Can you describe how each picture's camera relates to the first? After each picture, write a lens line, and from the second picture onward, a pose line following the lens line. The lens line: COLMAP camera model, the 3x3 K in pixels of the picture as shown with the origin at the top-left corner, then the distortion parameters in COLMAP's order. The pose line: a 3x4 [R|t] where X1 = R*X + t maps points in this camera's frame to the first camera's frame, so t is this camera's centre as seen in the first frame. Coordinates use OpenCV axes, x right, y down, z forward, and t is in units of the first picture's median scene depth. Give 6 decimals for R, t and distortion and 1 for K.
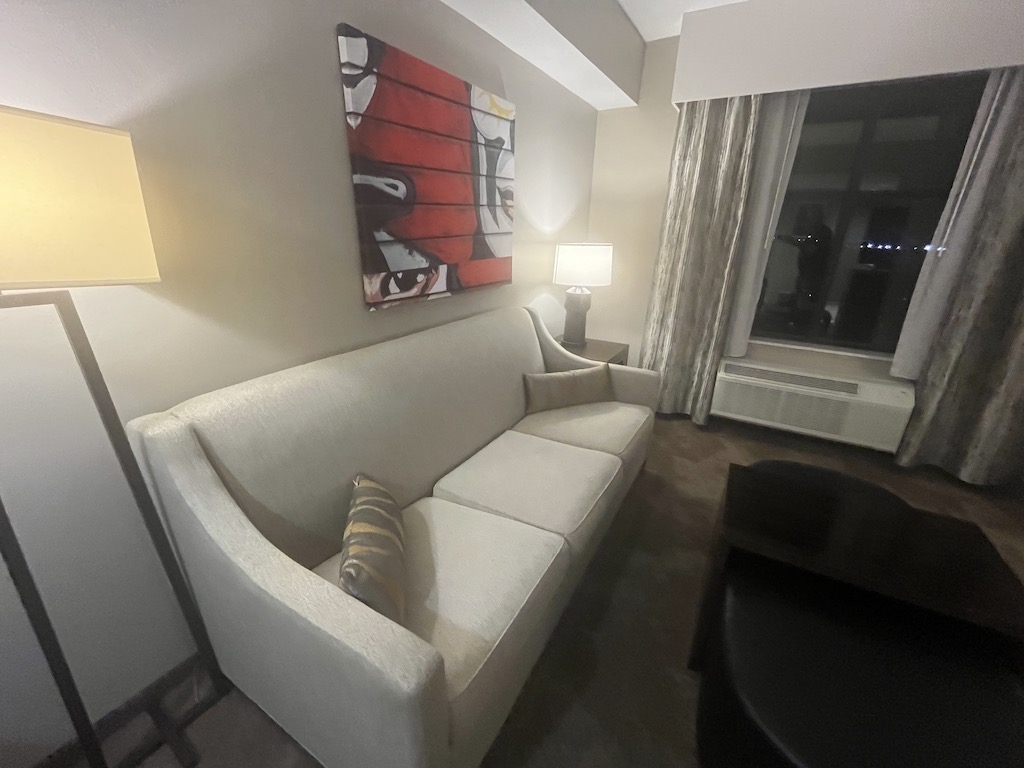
lens RADIAL K [[420.2, 0, 507.9], [0, 420.2, 383.3], [0, 0, 1]] dist [-0.003318, -0.000264]
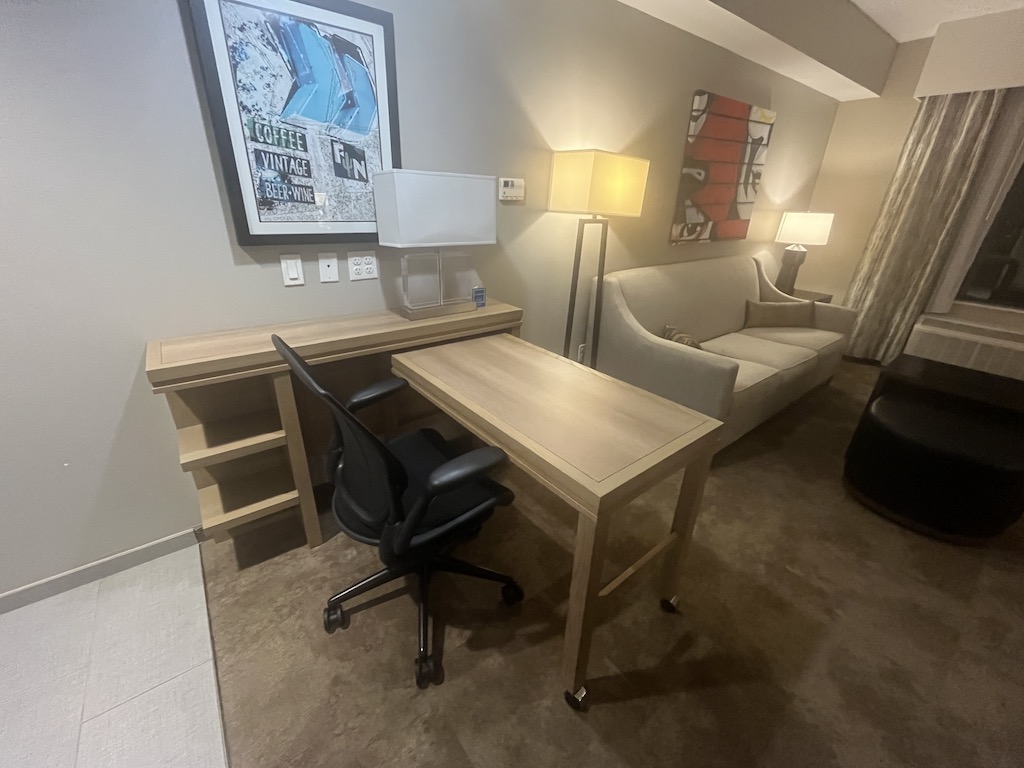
lens RADIAL K [[420.2, 0, 508.7], [0, 420.2, 382.4], [0, 0, 1]] dist [-0.003318, -0.000264]
pose [[0.932046, 0.156823, -0.326644, -0.206072], [-0.136956, 0.987084, 0.083113, 0.243011], [0.335460, -0.032730, 0.941486, -0.646566]]
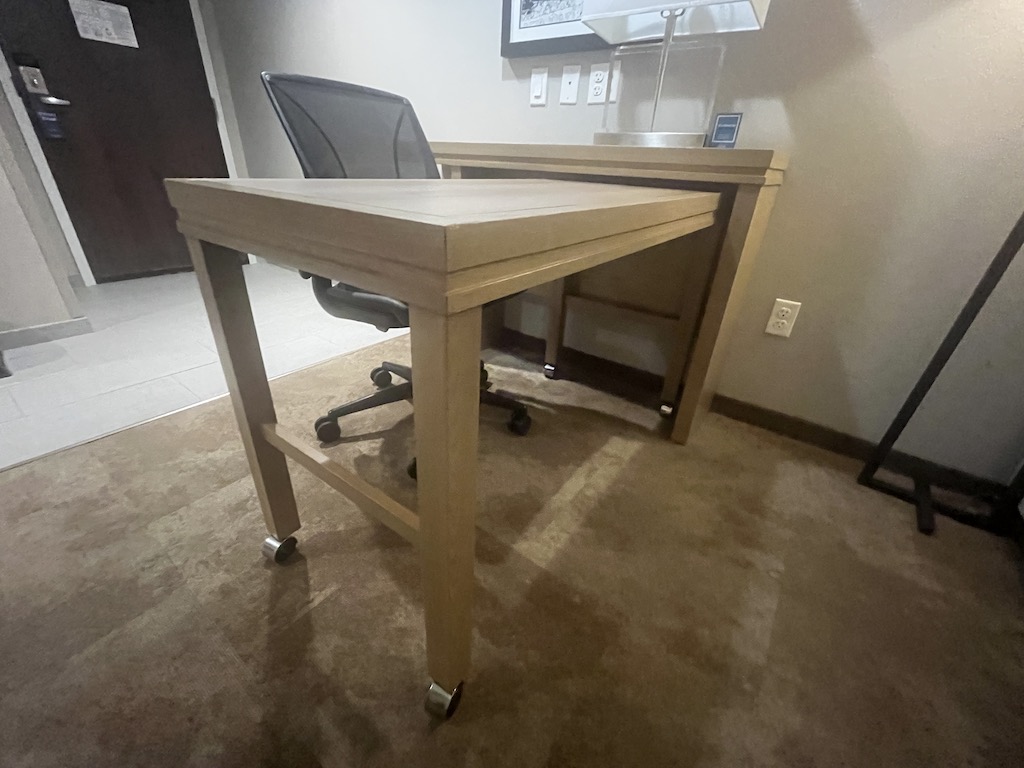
lens RADIAL K [[420.2, 0, 512.2], [0, 420.2, 382.3], [0, 0, 1]] dist [-0.003318, -0.000264]
pose [[-0.095430, 0.442173, -0.891839, 0.022416], [-0.387944, 0.808568, 0.442399, 0.269208], [0.916729, 0.388201, 0.094377, -0.052688]]
